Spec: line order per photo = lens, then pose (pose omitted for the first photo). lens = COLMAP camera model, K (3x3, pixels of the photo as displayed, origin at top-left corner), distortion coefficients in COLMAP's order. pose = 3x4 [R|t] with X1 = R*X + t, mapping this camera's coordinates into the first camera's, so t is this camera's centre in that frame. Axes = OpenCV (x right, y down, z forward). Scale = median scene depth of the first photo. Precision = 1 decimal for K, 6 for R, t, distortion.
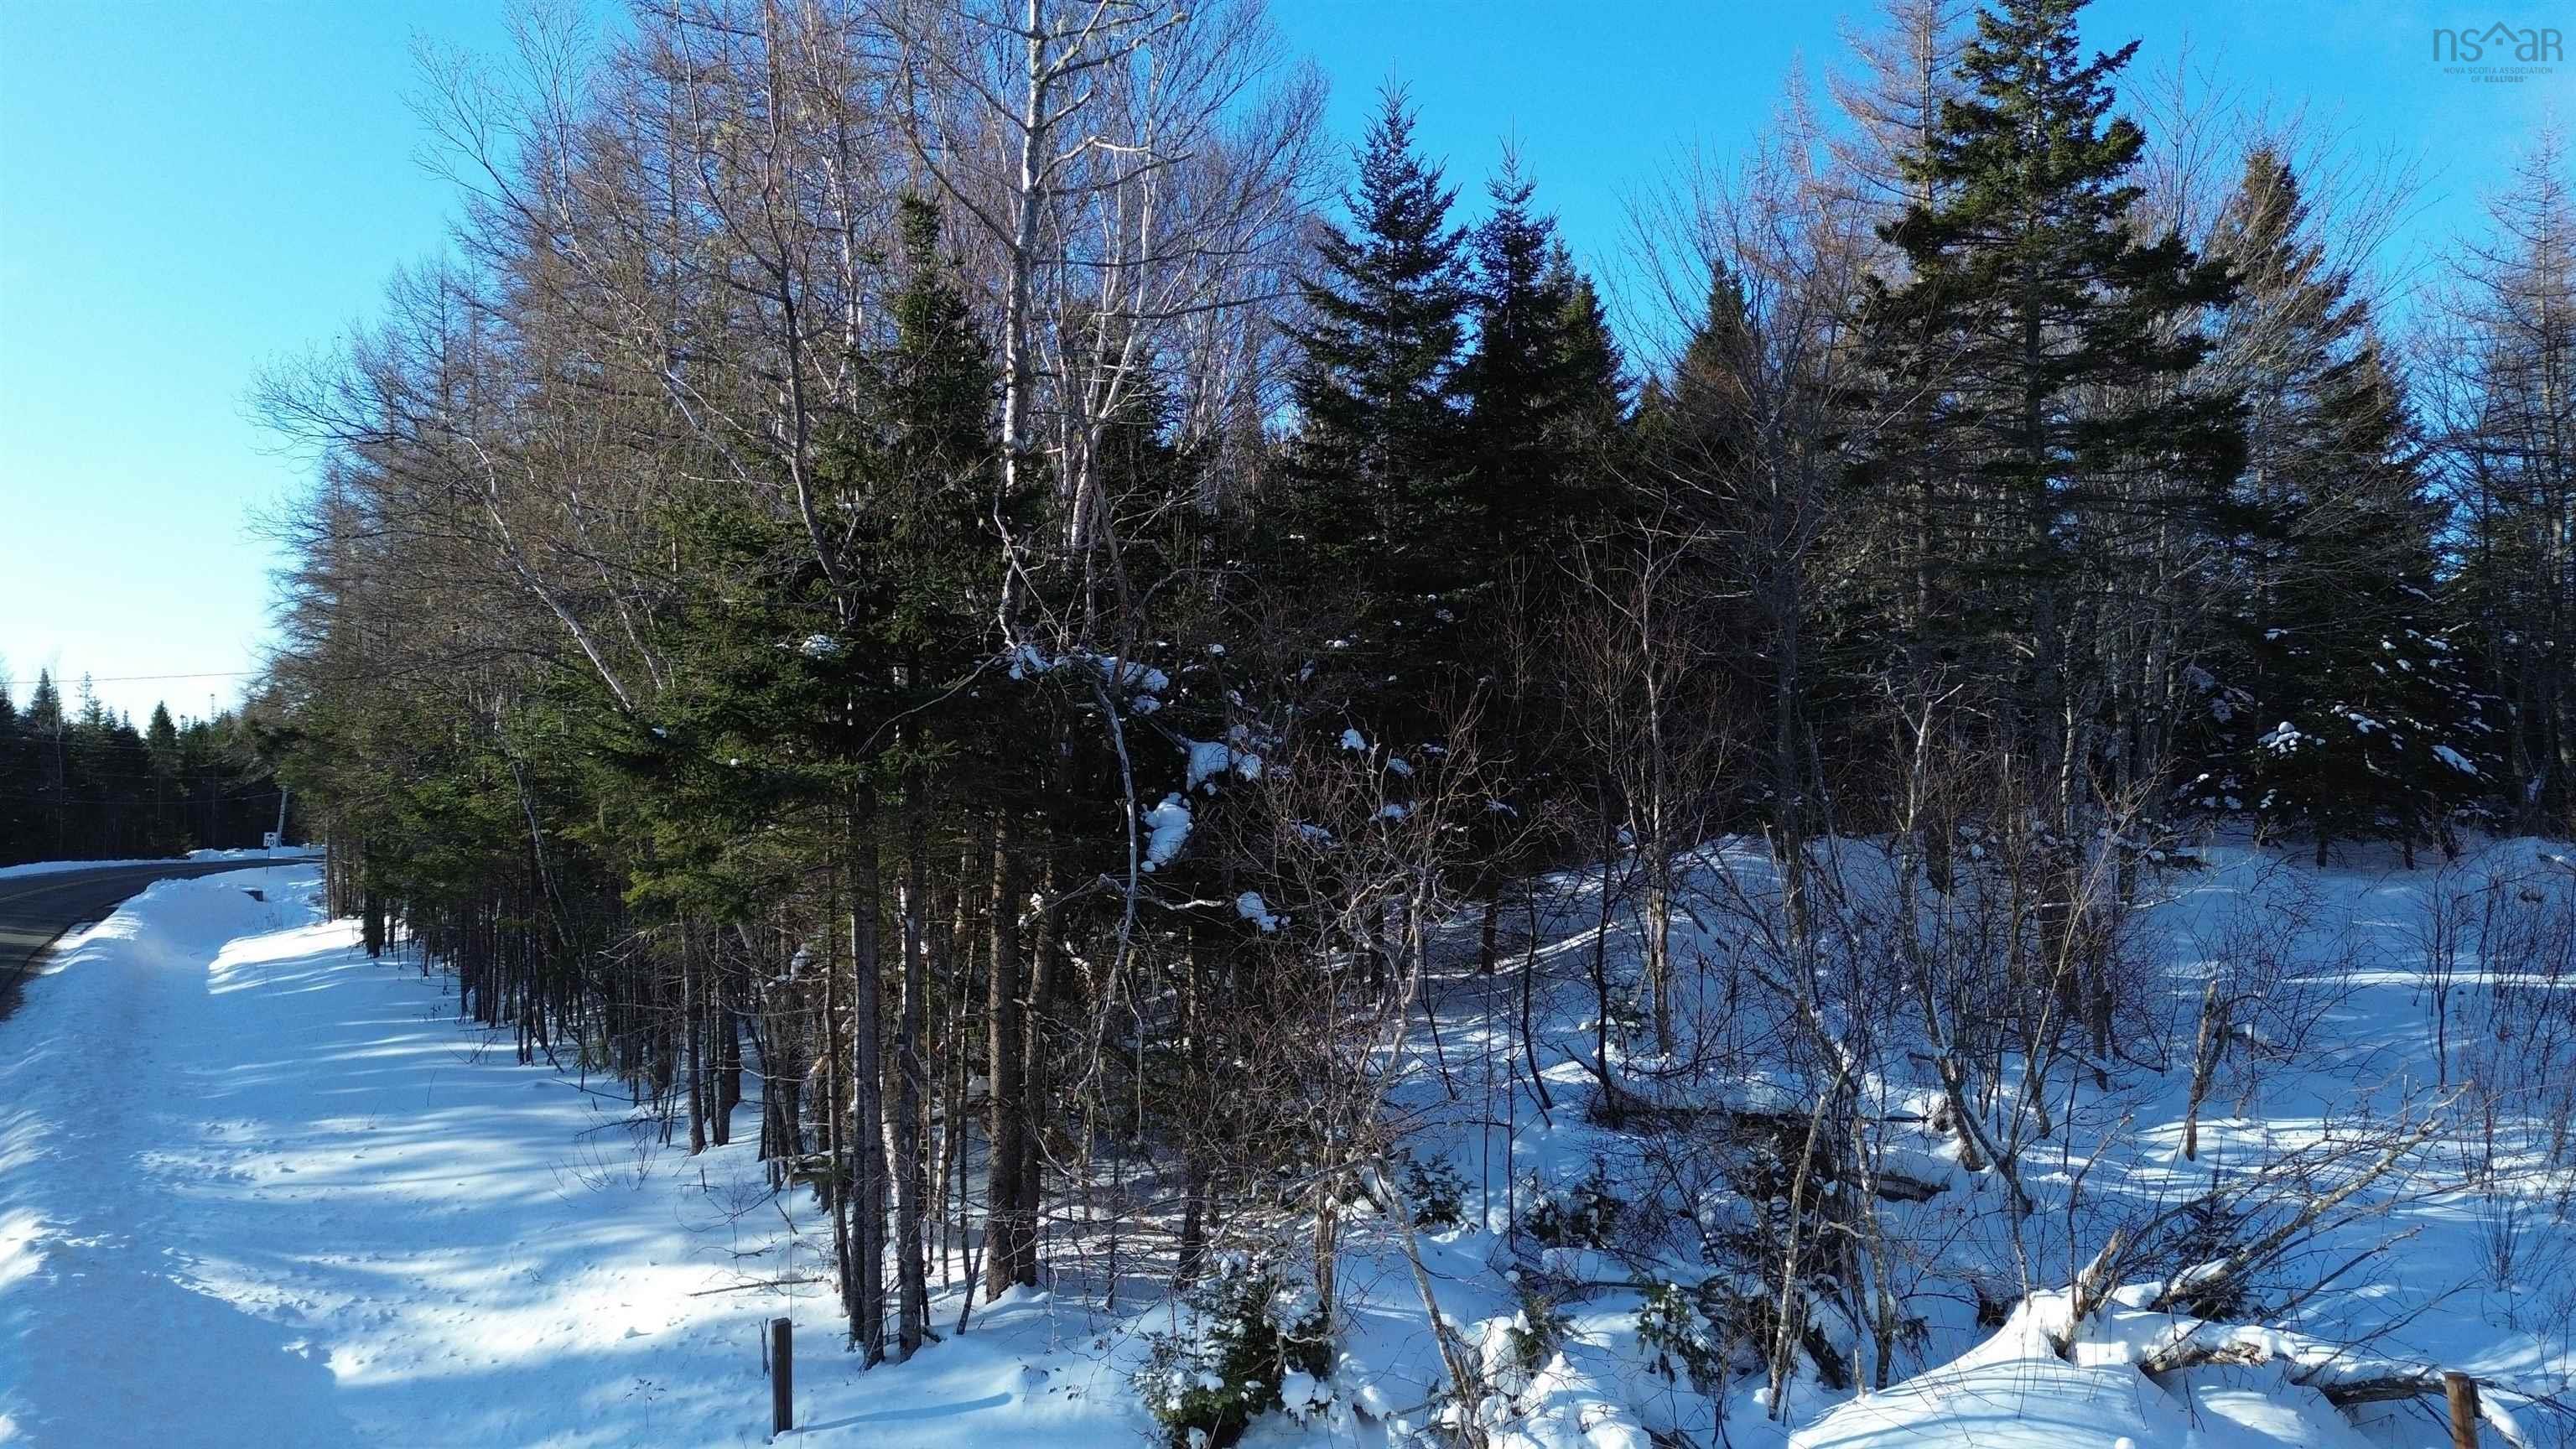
lens RADIAL K [[1786.5, 0, 1287.5], [0, 1786.5, 720.7], [0, 0, 1]] dist [0.052360, -0.049017]
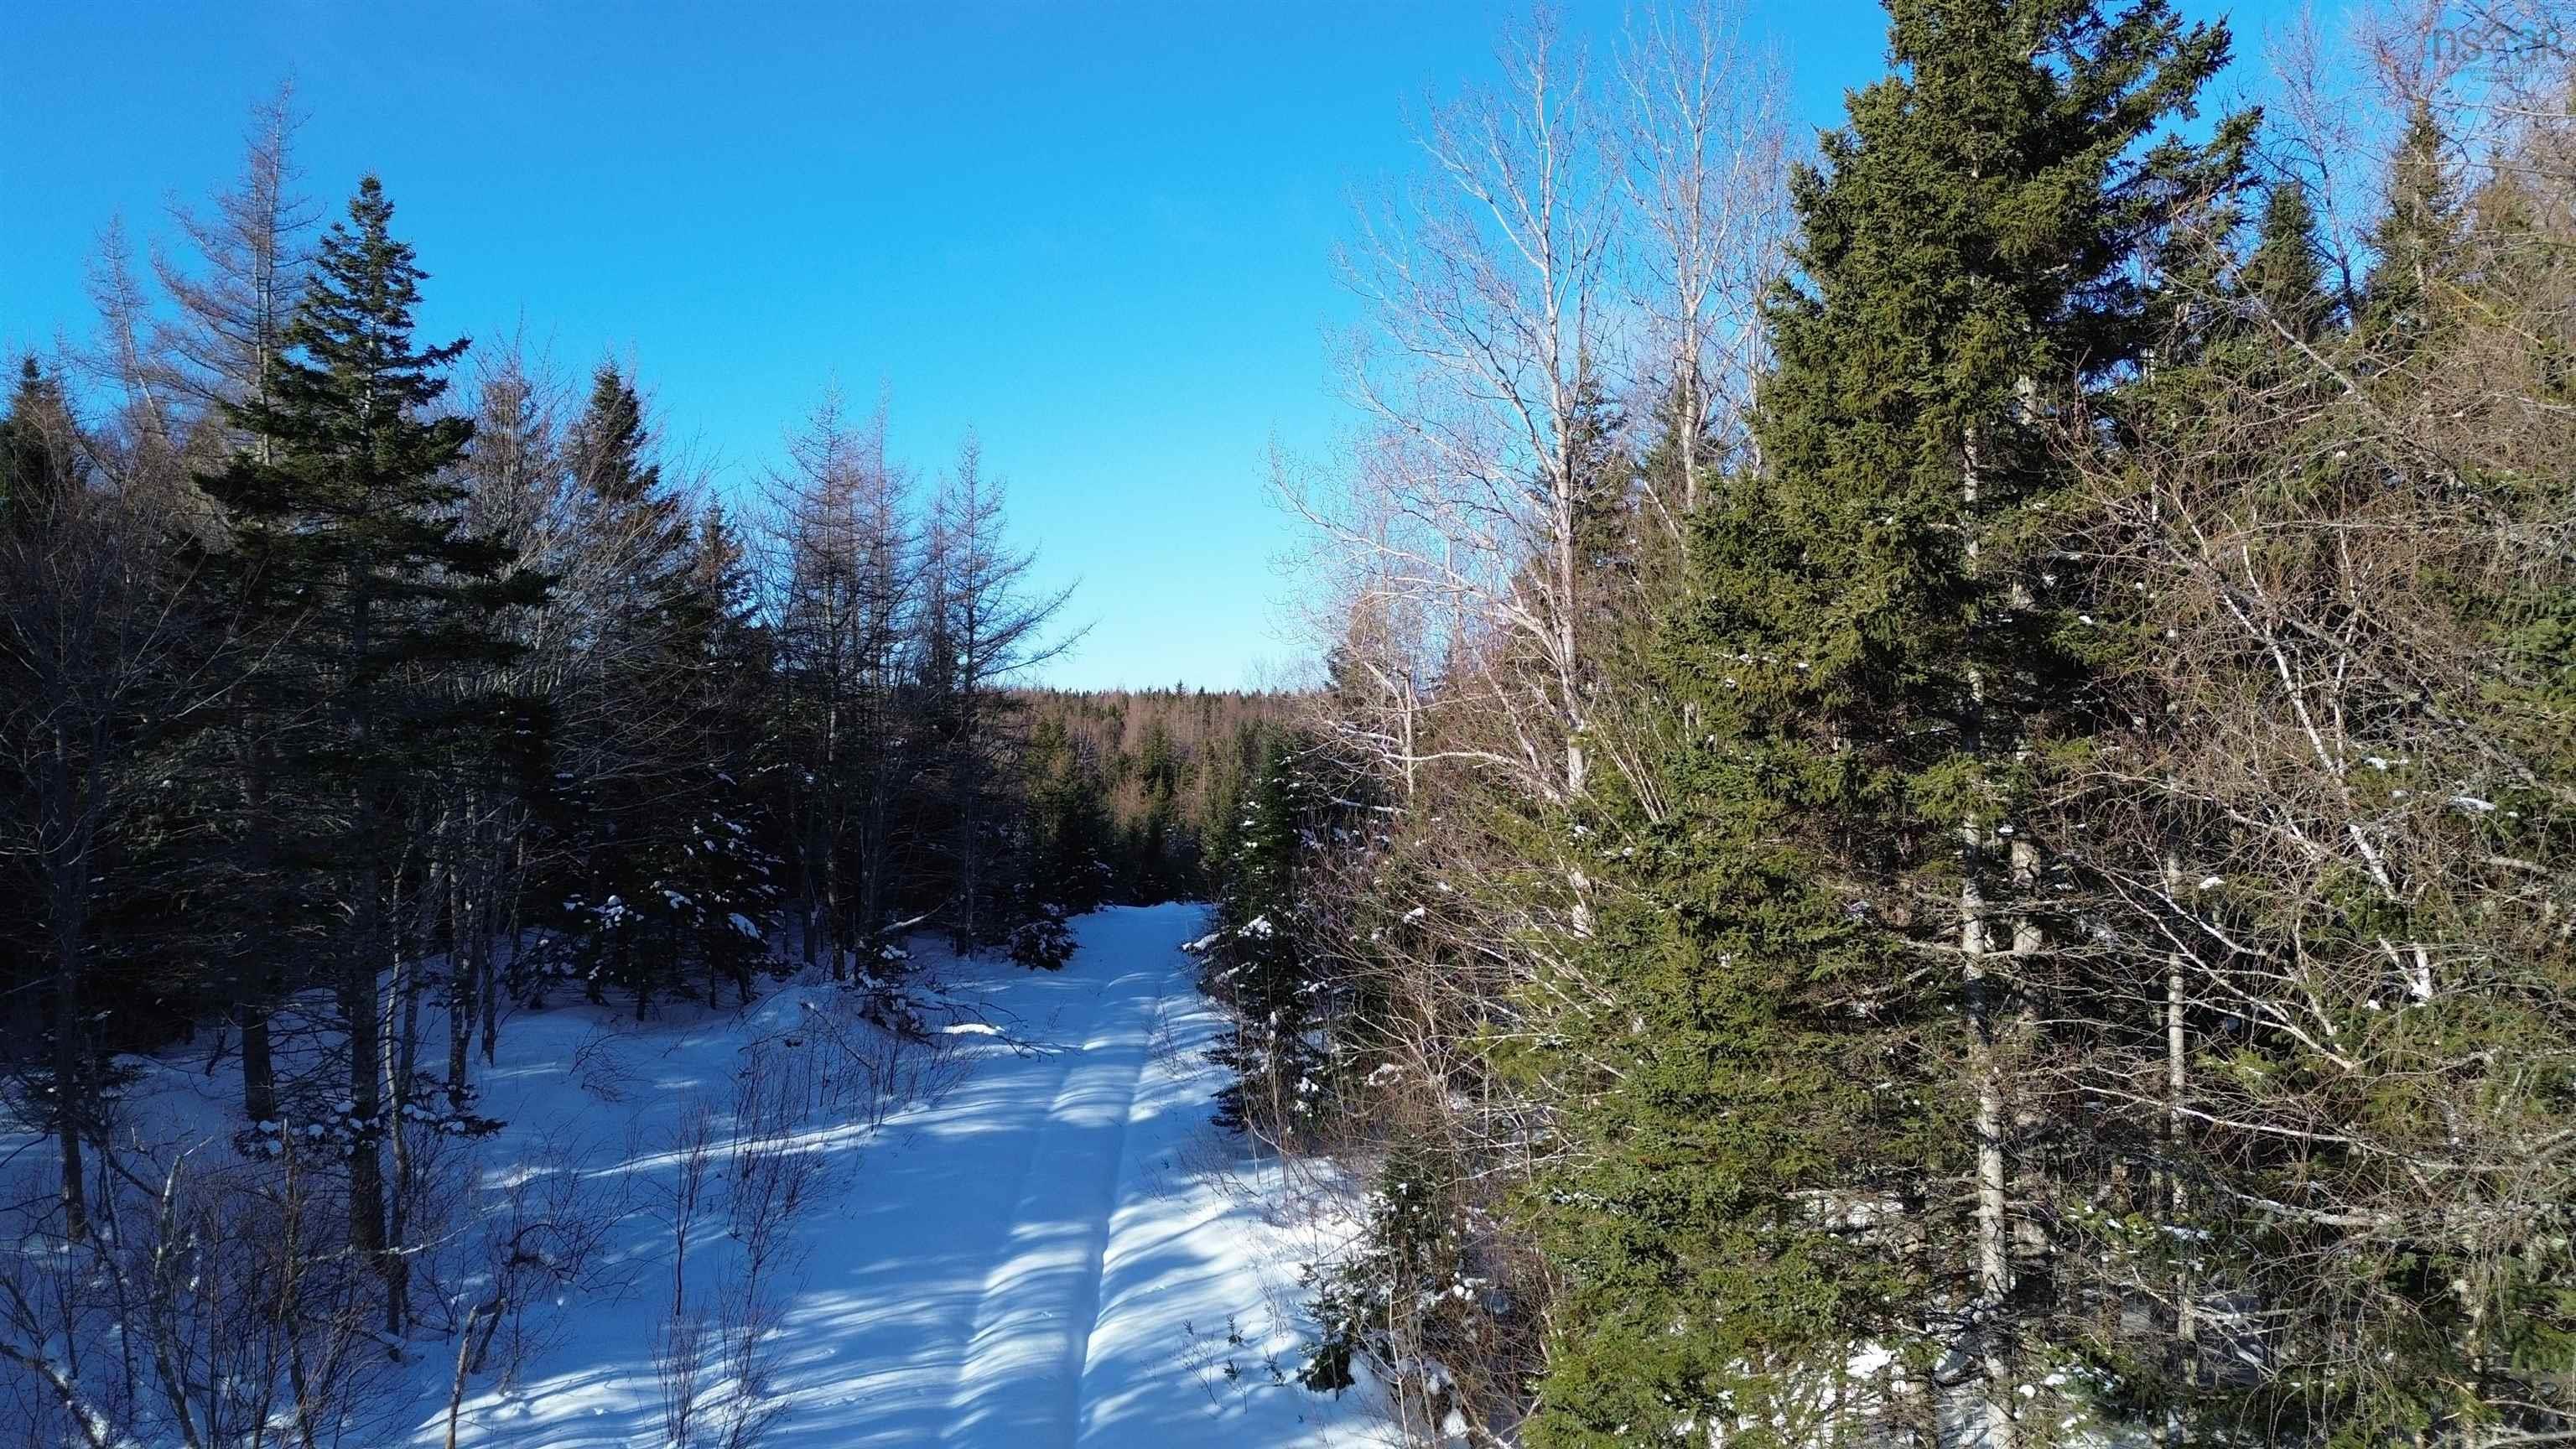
lens RADIAL K [[1793.1, 0, 1284.3], [0, 1793.1, 779.9], [0, 0, 1]] dist [0.006286, 0.001665]
pose [[0.677481, 0.005543, 0.735519, 0.012794], [-0.036290, 0.999006, 0.025897, -0.116913], [-0.734644, -0.044237, 0.677009, -0.061135]]
